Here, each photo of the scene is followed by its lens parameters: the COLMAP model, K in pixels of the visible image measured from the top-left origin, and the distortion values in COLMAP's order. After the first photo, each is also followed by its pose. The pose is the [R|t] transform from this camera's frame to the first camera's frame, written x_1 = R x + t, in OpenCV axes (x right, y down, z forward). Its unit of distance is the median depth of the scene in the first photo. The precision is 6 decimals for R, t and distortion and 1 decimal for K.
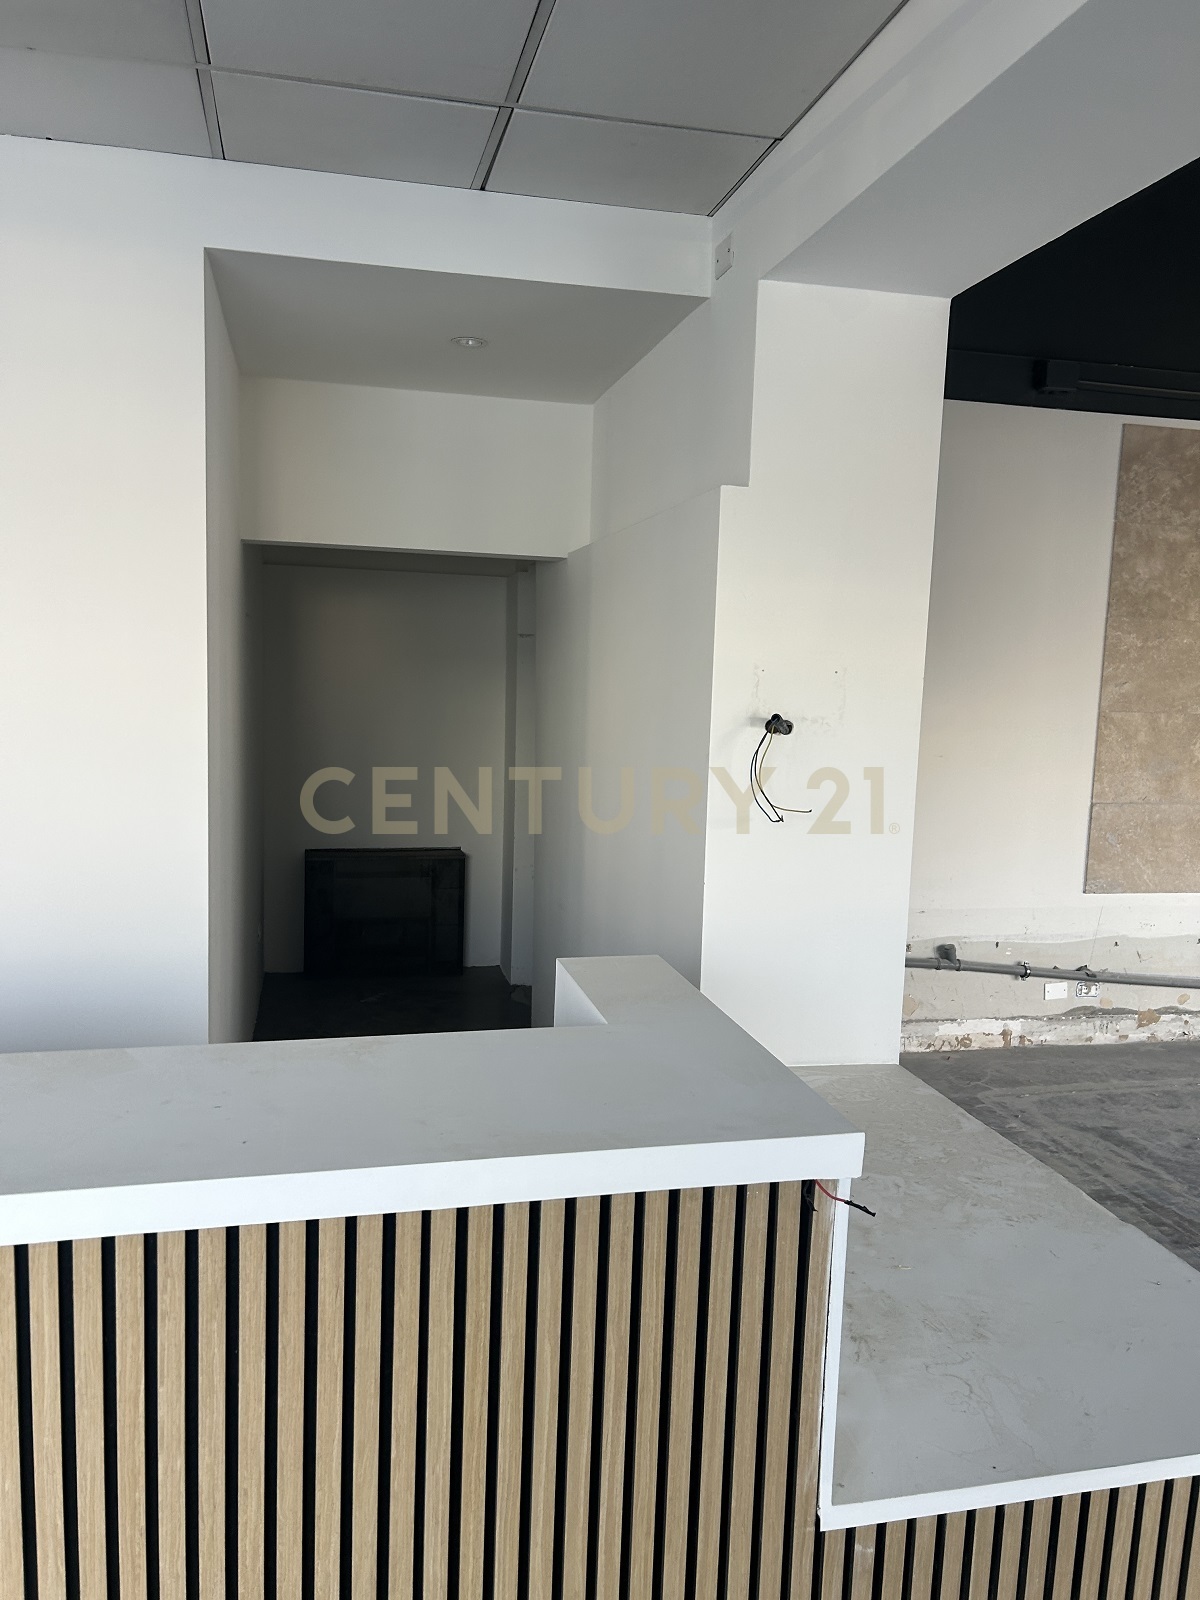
lens RADIAL K [[1209.3, 0, 600.0], [0, 1209.3, 800.0], [0, 0, 1]] dist [0.057631, -0.055090]
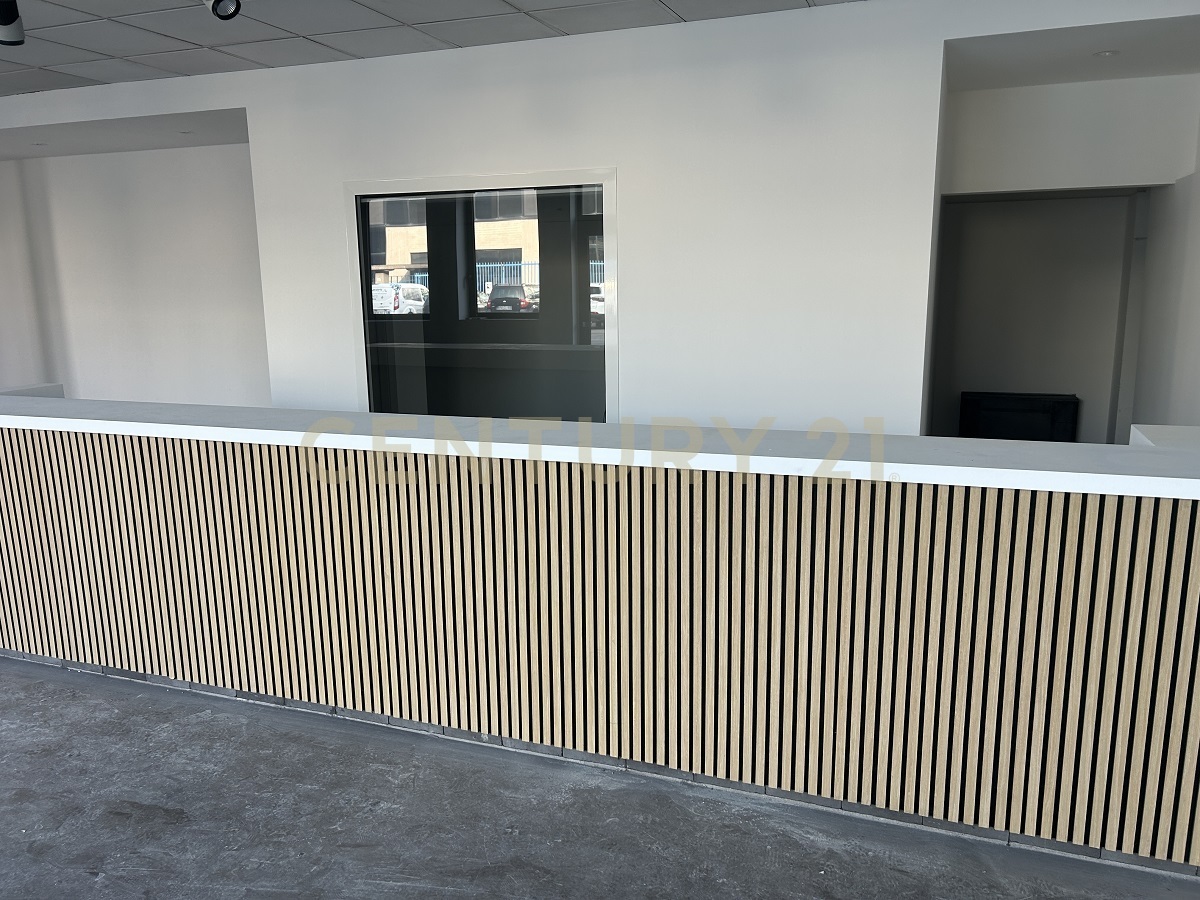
lens RADIAL K [[907.0, 0, 599.1], [0, 907.0, 447.8], [0, 0, 1]] dist [0.057631, -0.055090]
pose [[0.827970, 0.066974, -0.556759, 0.045129], [-0.022470, 0.996007, 0.086397, 0.039722], [0.560322, -0.059024, 0.826169, -0.368280]]
